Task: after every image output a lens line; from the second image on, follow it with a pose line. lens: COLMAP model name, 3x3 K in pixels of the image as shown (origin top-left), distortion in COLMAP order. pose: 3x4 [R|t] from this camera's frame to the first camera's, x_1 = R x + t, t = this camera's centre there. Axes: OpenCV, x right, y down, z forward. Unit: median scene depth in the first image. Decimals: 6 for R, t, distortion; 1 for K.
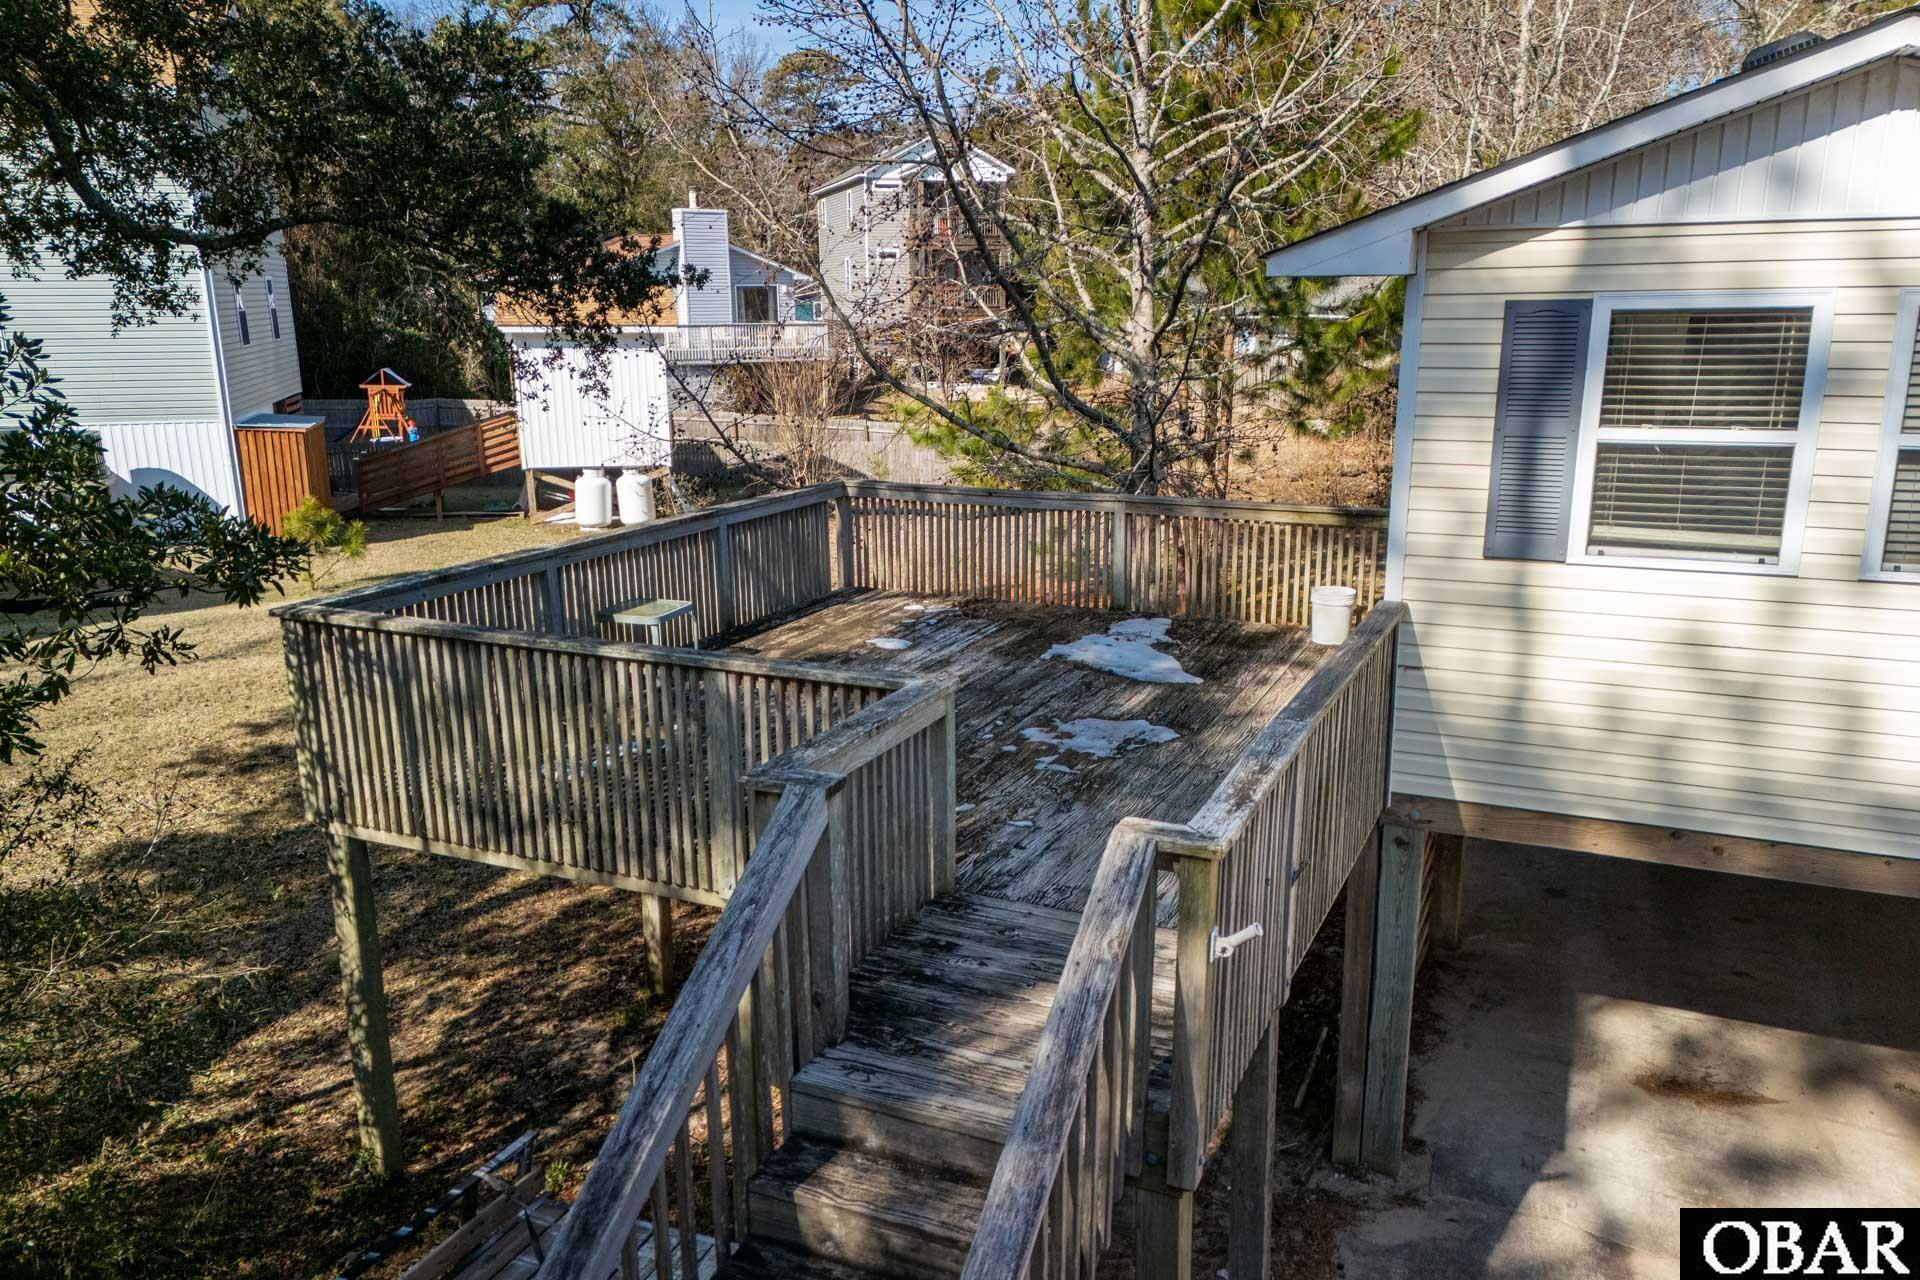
lens RADIAL K [[1390.1, 0, 960.0], [0, 1390.1, 640.0], [0, 0, 1]] dist [0.064260, -0.055131]
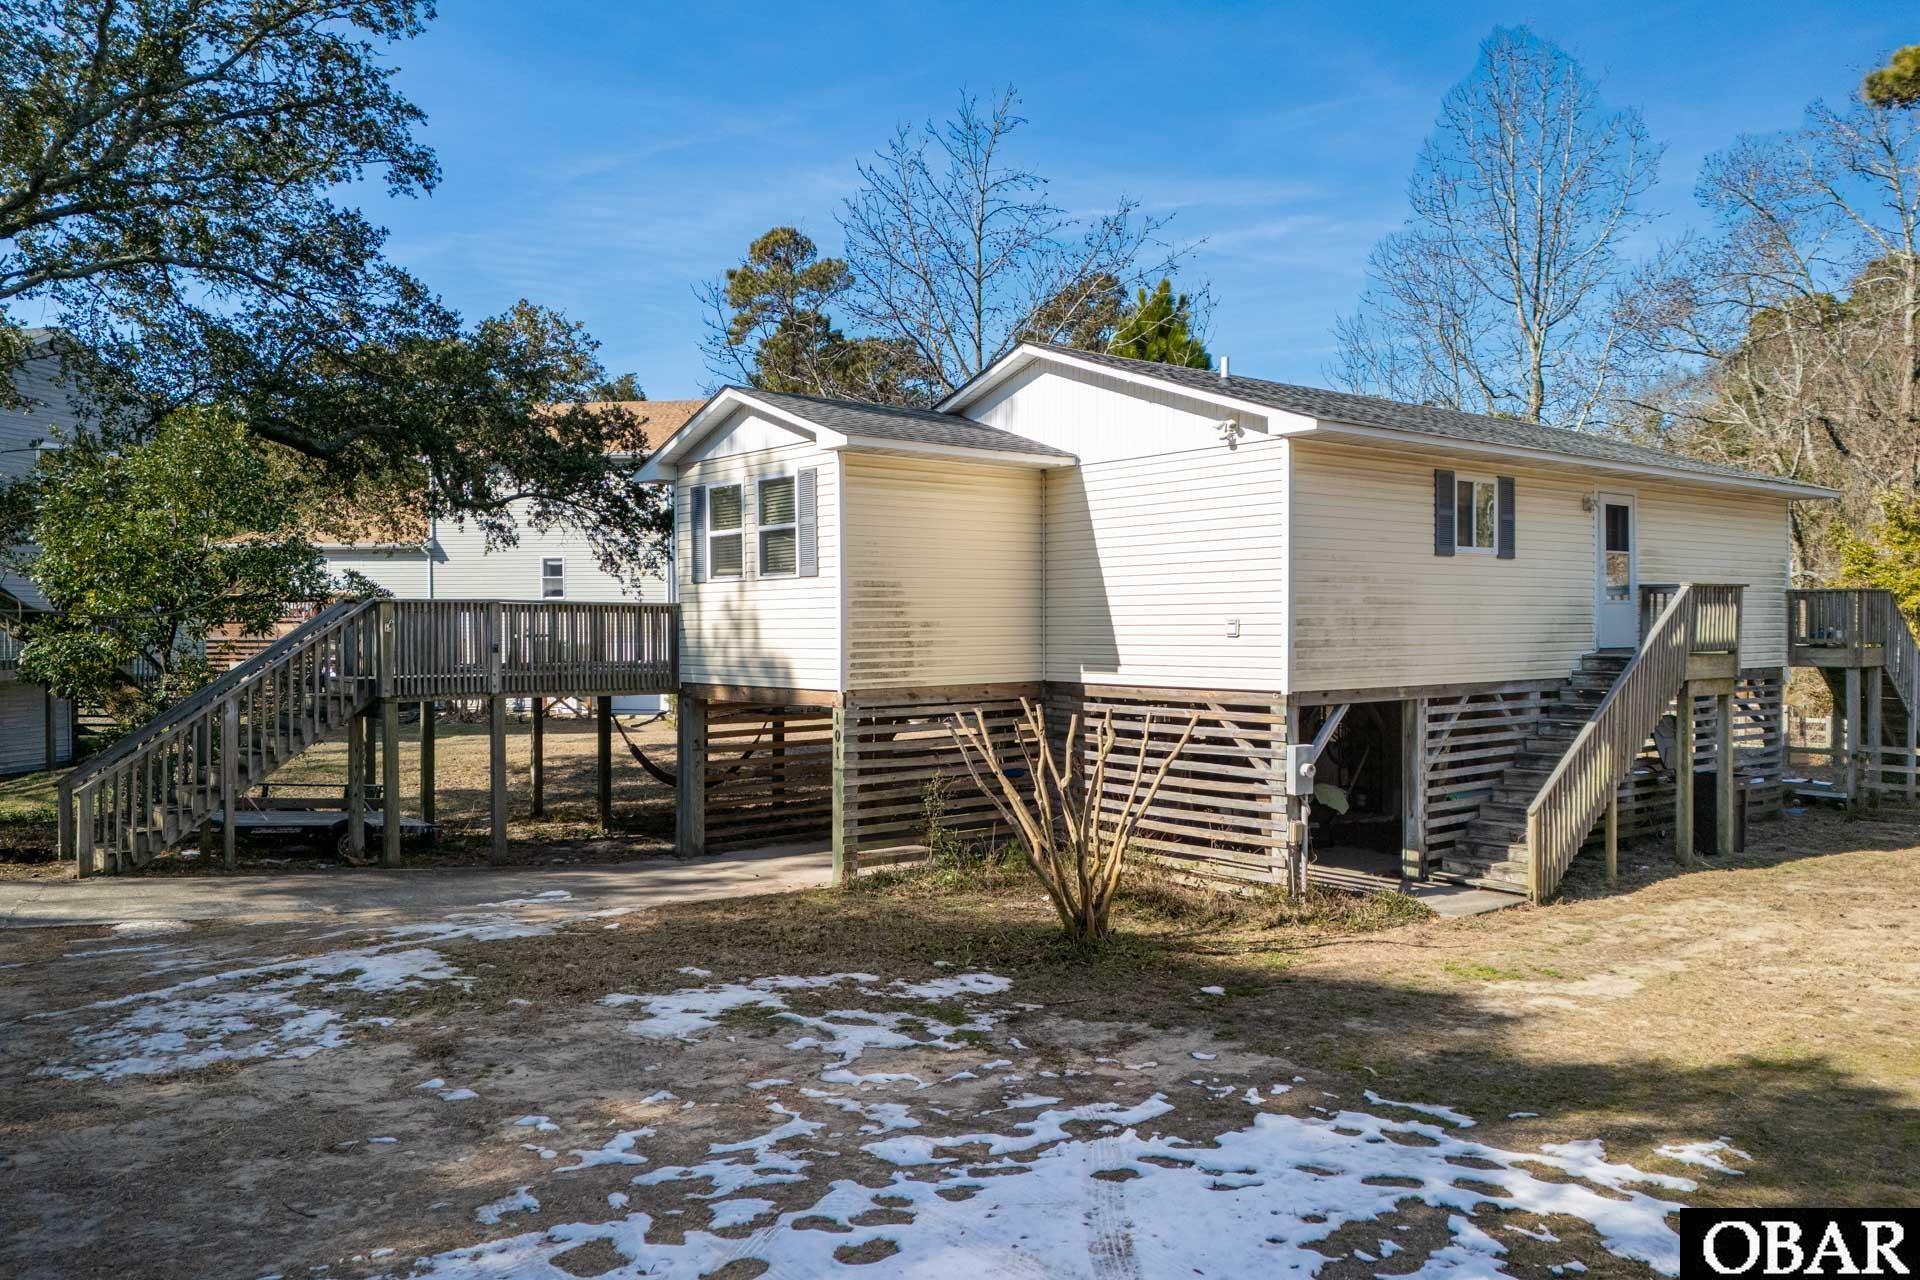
lens RADIAL K [[1390.1, 0, 960.0], [0, 1390.1, 640.0], [0, 0, 1]] dist [0.064260, -0.055131]
pose [[0.905635, 0.012875, -0.423862, 1.896385], [-0.108515, 0.973295, -0.202291, 0.510005], [0.409939, 0.229197, 0.882847, -1.059224]]
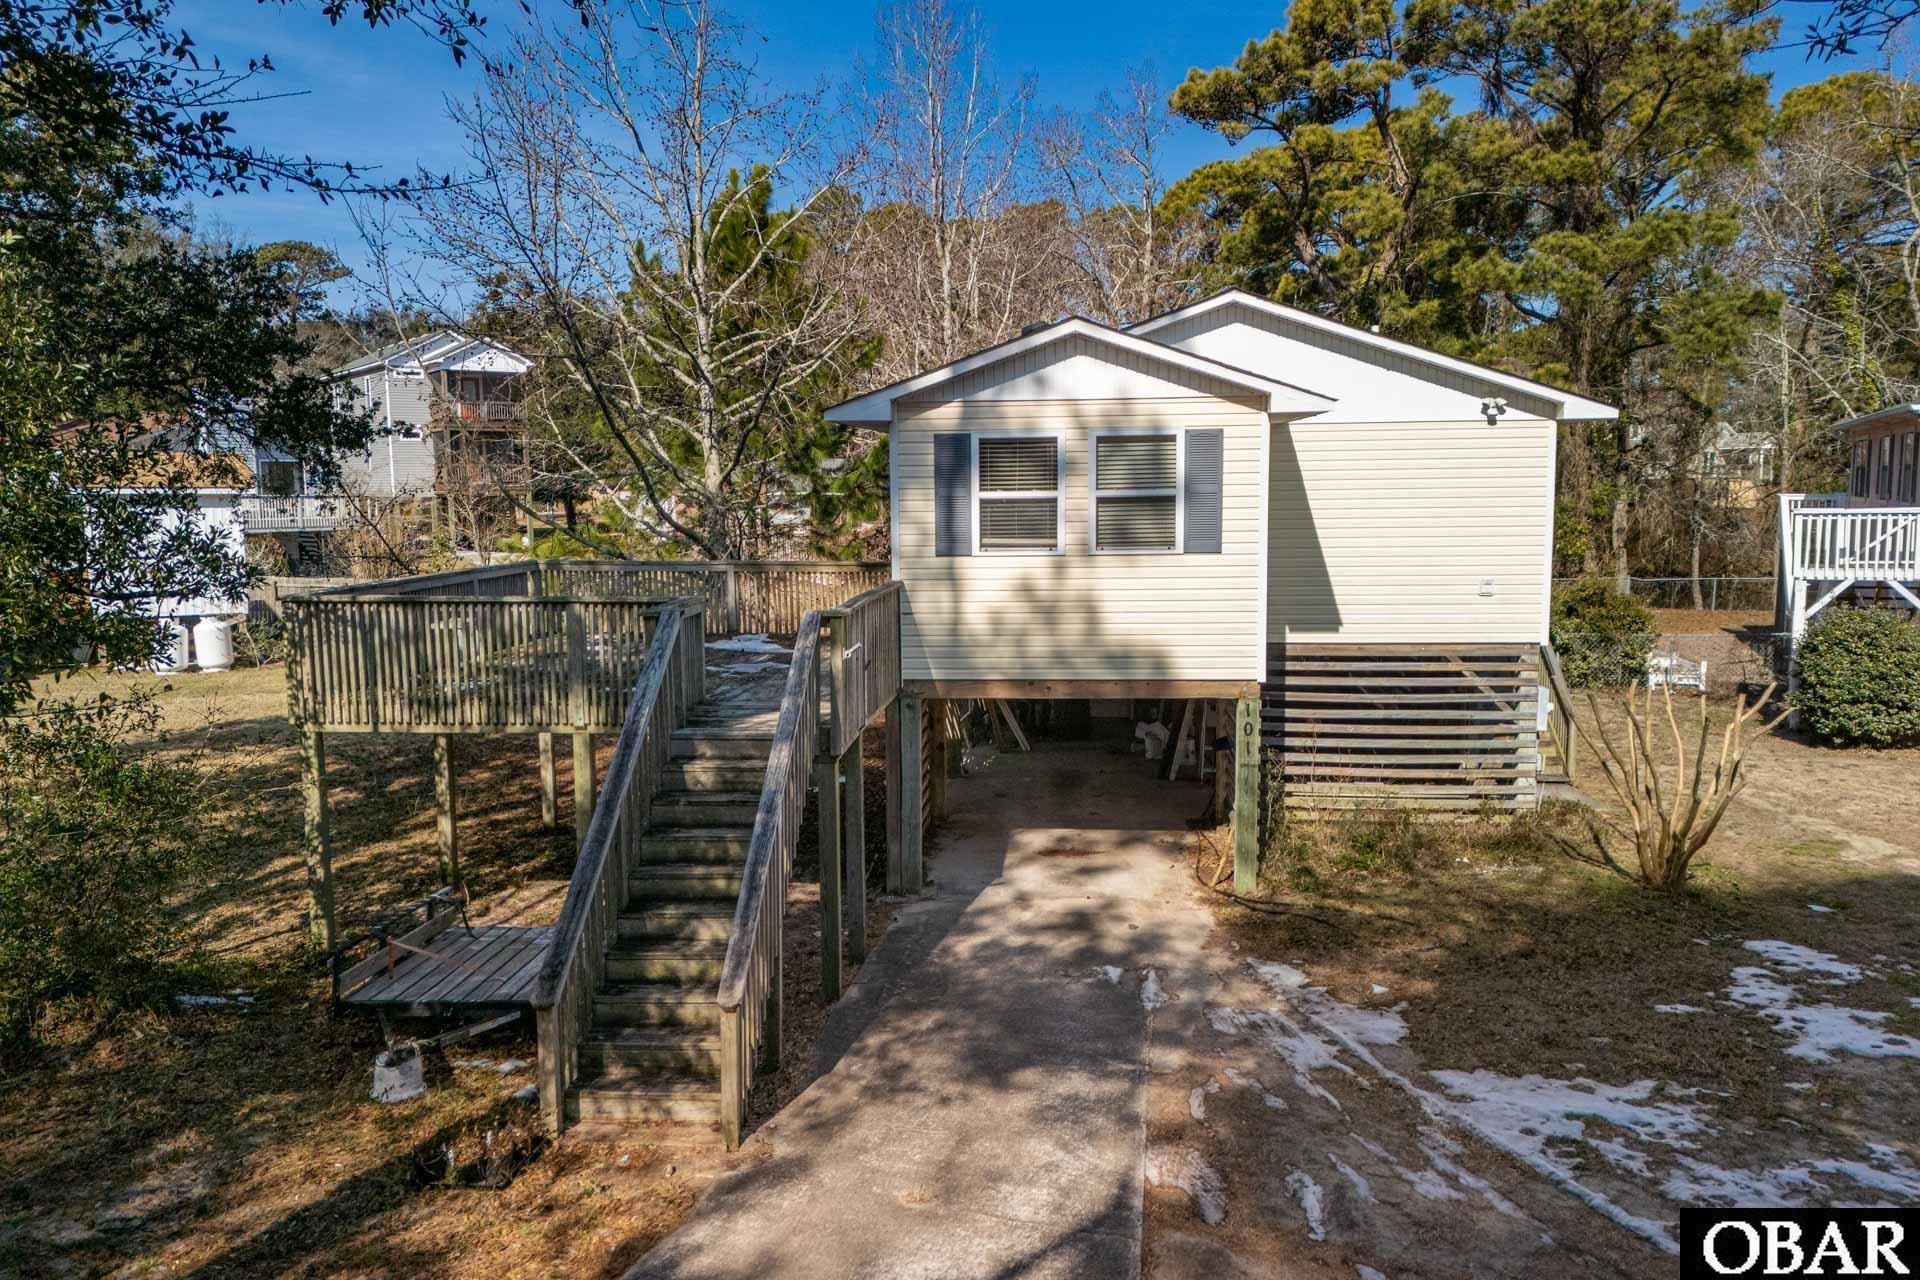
lens RADIAL K [[1390.1, 0, 960.0], [0, 1390.1, 640.0], [0, 0, 1]] dist [0.064260, -0.055131]
pose [[0.936166, -0.036126, 0.349697, -0.312064], [0.082414, 0.989540, -0.118401, 0.308934], [-0.341761, 0.139663, 0.929351, -0.896612]]
